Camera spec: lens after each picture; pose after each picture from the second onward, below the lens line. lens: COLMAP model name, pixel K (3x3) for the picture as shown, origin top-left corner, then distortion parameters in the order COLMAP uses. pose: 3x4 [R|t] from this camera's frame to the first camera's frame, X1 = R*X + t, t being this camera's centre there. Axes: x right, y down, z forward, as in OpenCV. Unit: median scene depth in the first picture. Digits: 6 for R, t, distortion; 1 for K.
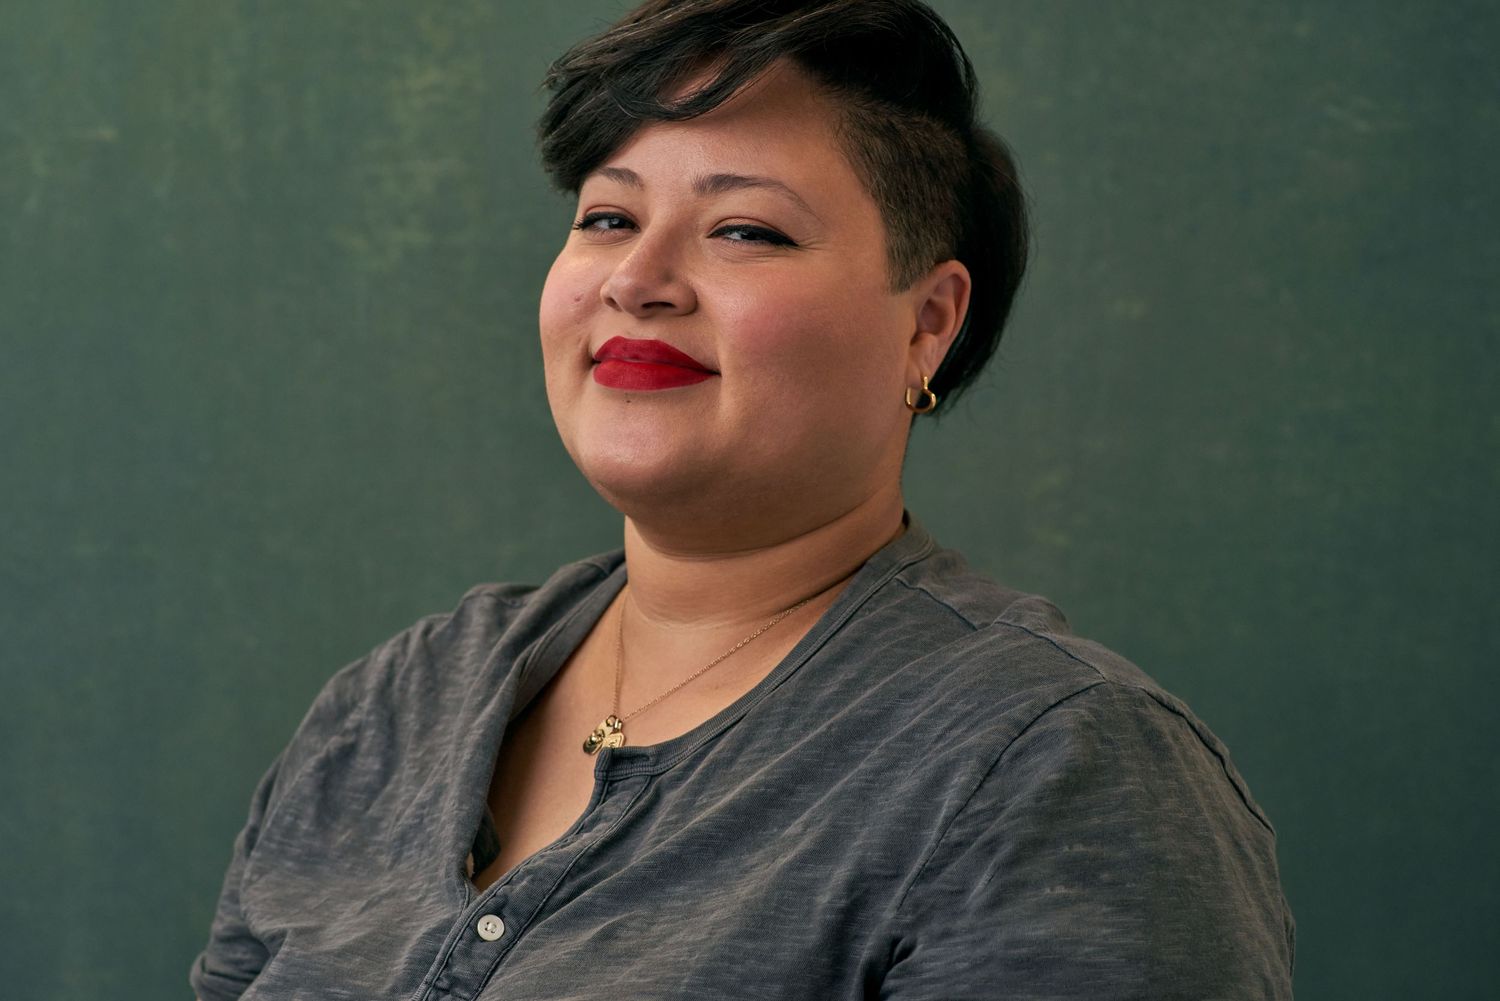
lens RADIAL K [[6664.0, 0, 742.9], [0, 6664.0, 513.0], [0, 0, 1]] dist [0.135462, 0.000000]
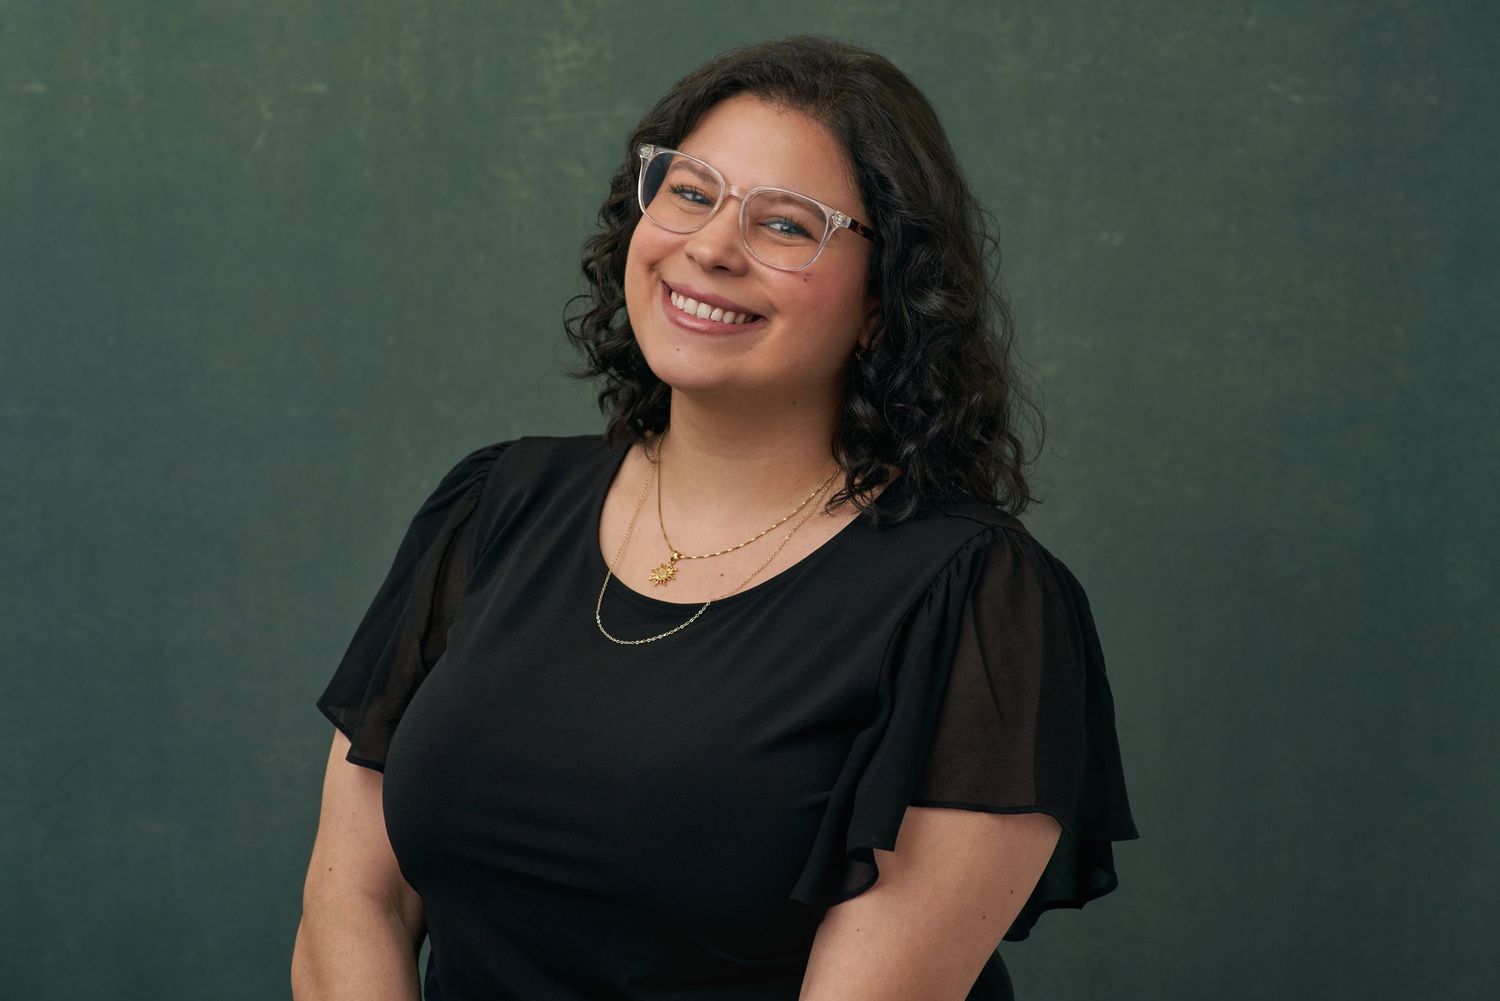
lens RADIAL K [[6664.0, 0, 751.2], [0, 6664.0, 500.5], [0, 0, 1]] dist [0.135462, 0.000000]
pose [[0.999730, 0.018376, -0.014251, 0.007859], [-0.018209, 0.999765, 0.011725, 0.006079], [0.014463, -0.011463, 0.999830, -0.286428]]
